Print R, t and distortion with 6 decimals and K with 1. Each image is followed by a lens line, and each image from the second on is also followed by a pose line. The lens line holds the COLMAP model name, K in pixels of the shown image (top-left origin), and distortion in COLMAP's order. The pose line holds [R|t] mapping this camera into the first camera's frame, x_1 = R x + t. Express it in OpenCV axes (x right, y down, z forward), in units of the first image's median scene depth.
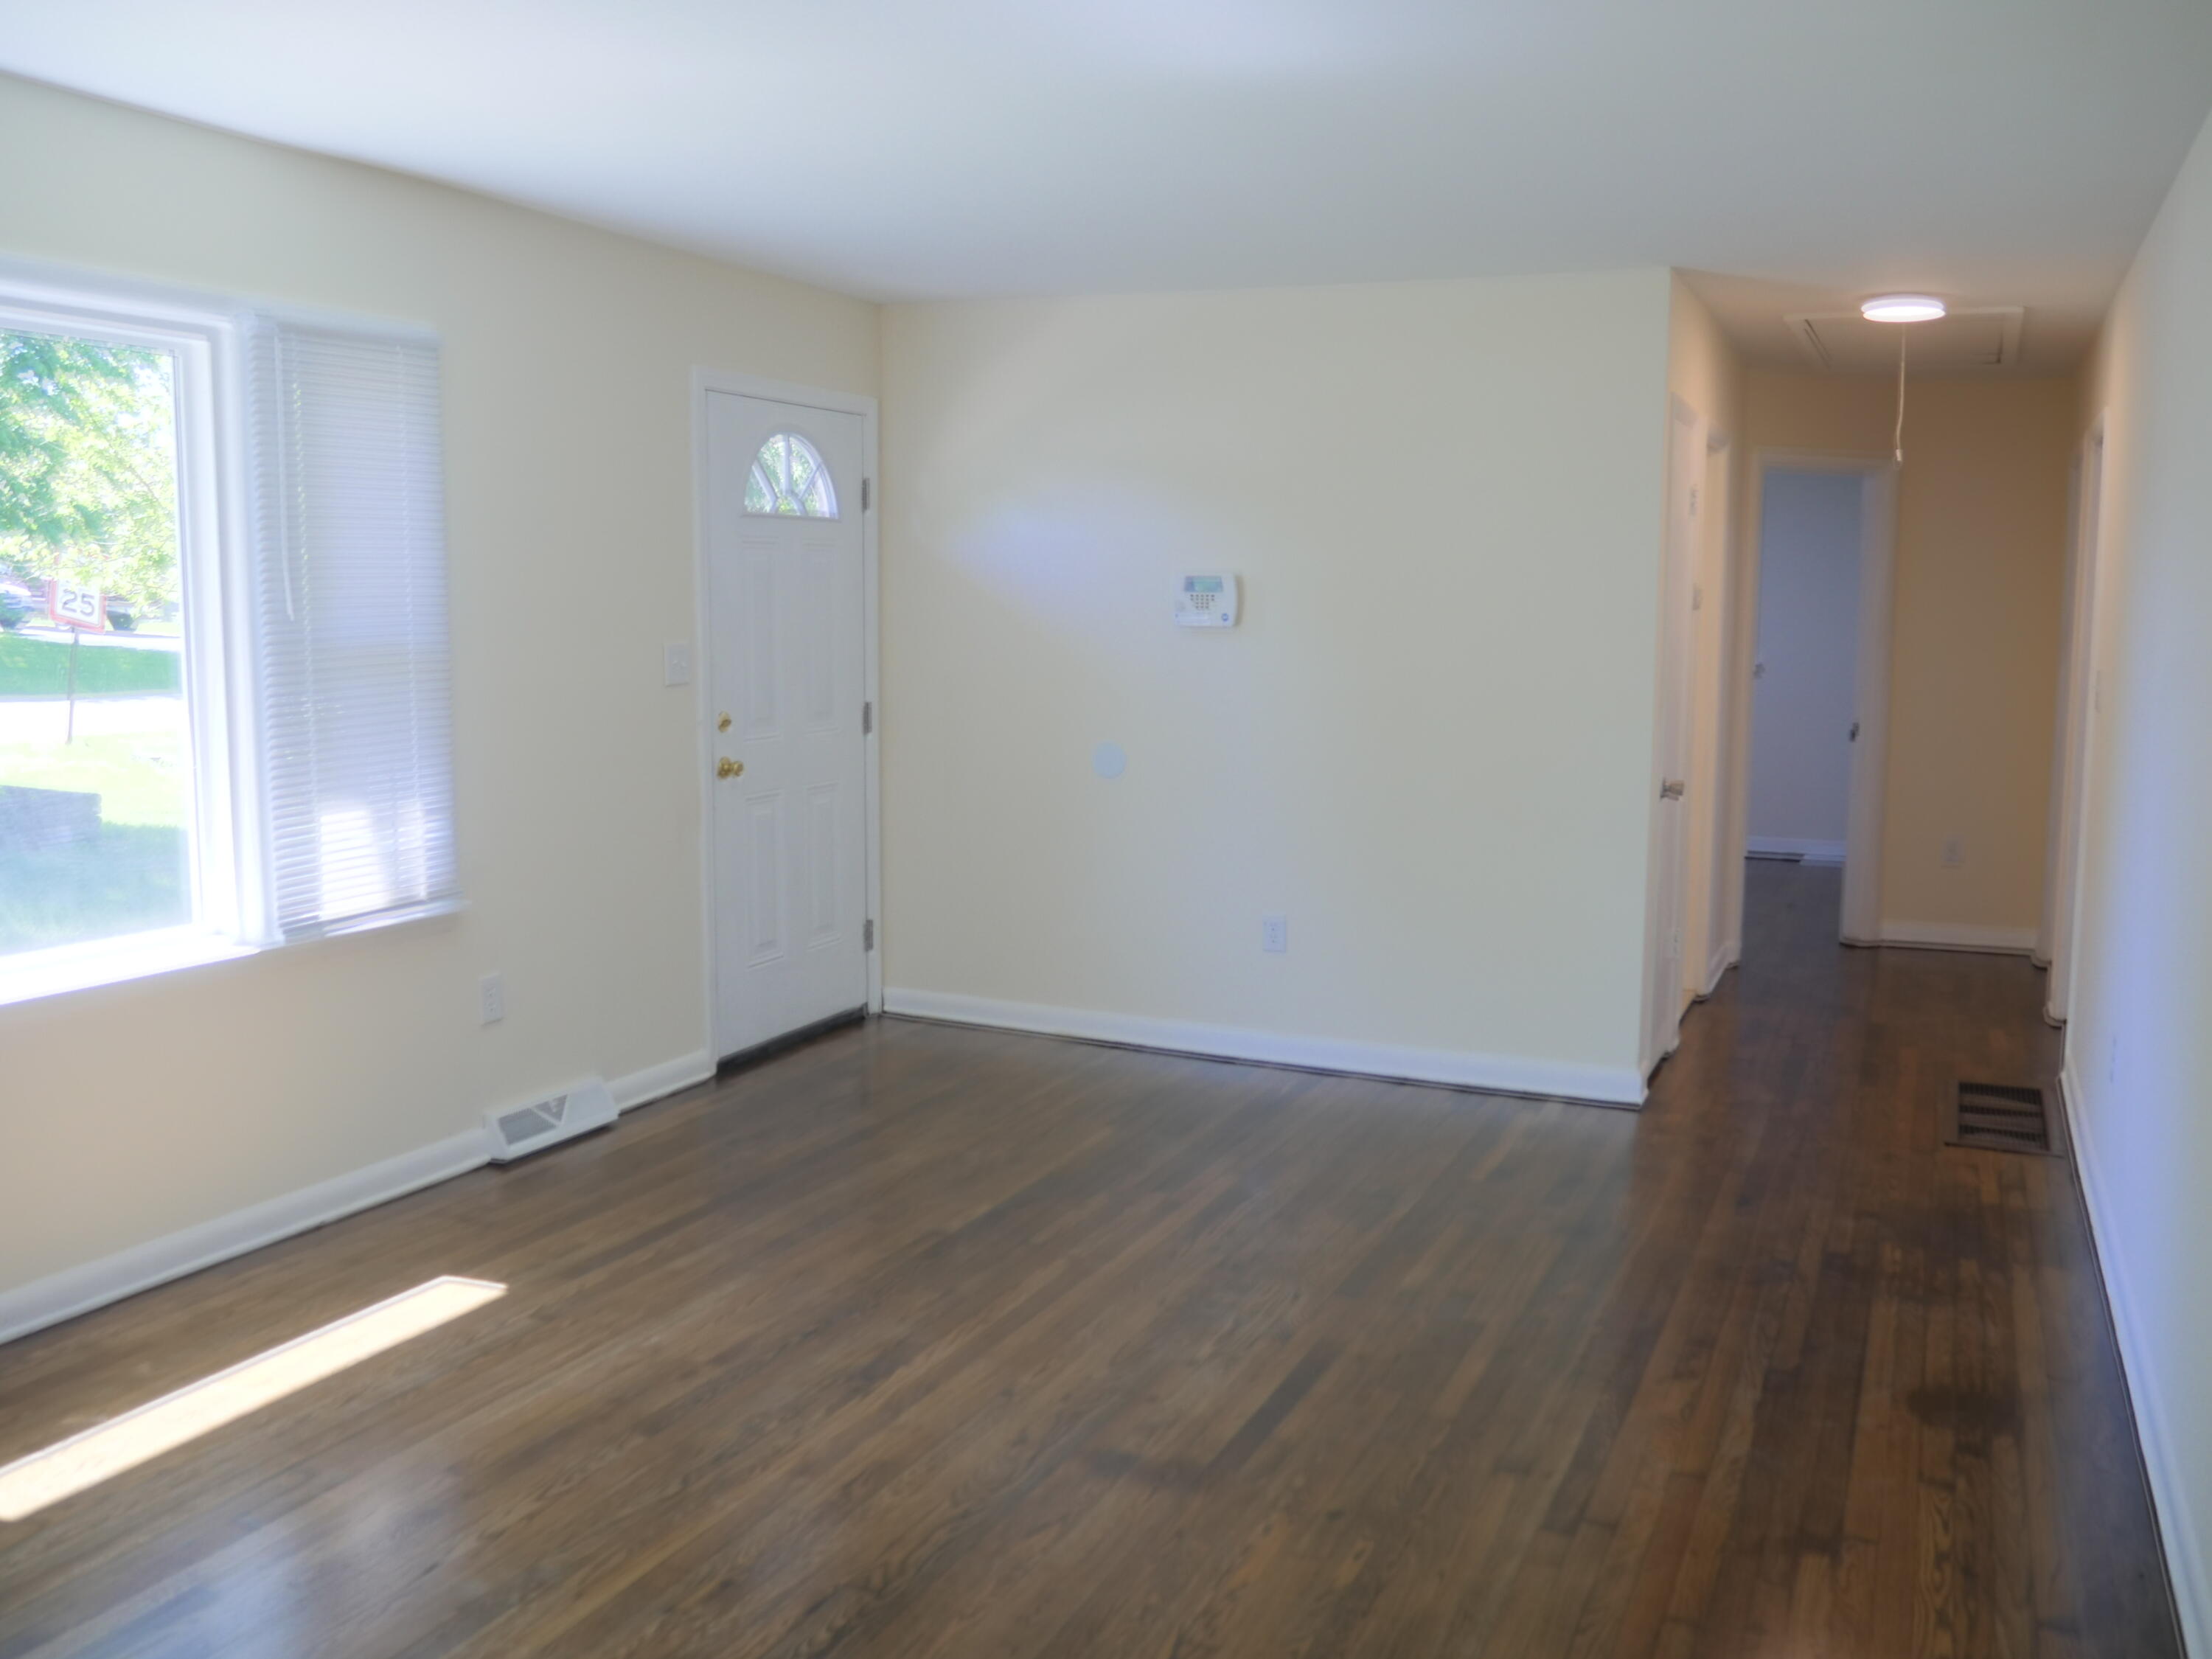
lens RADIAL K [[2031.8, 0, 1105.8], [0, 2031.8, 831.7], [0, 0, 1]] dist [-0.011563, 0.000000]
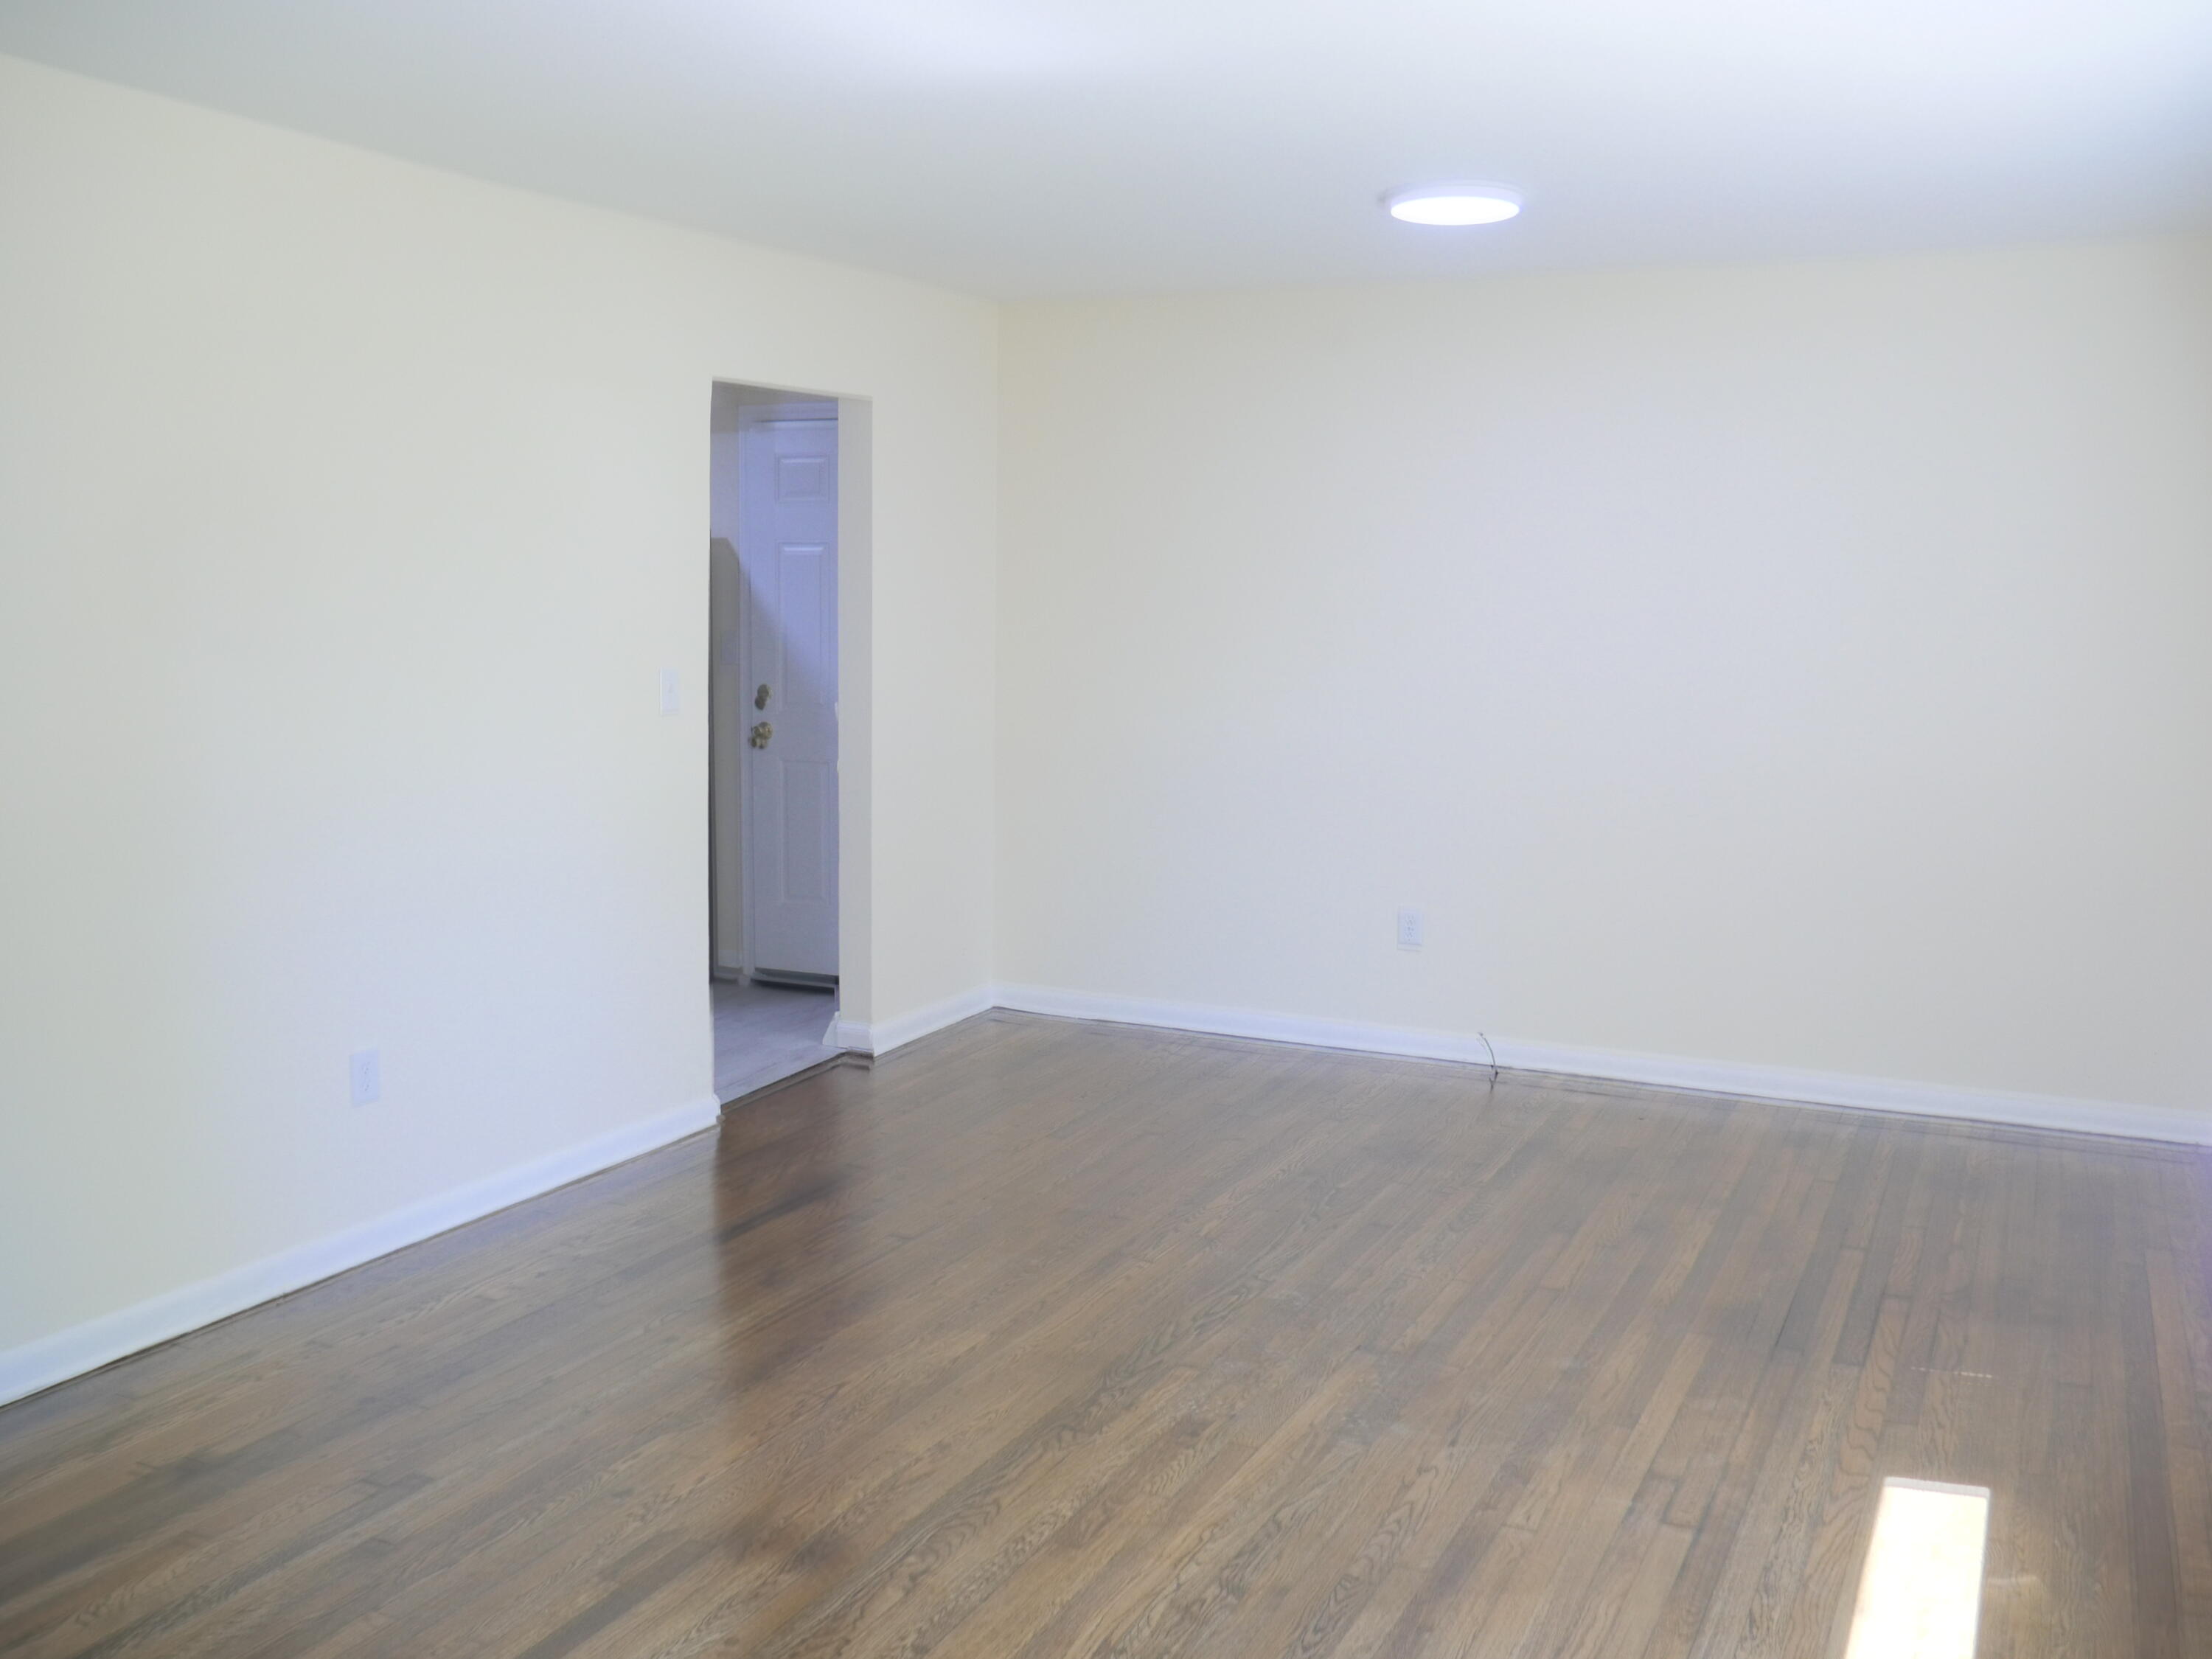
lens RADIAL K [[2031.8, 0, 1105.7], [0, 2031.8, 823.2], [0, 0, 1]] dist [-0.011563, 0.000000]
pose [[-0.998861, -0.024577, 0.040900, -0.161089], [-0.014505, 0.972983, 0.230422, -0.224591], [-0.045458, 0.229567, -0.972231, 1.899577]]
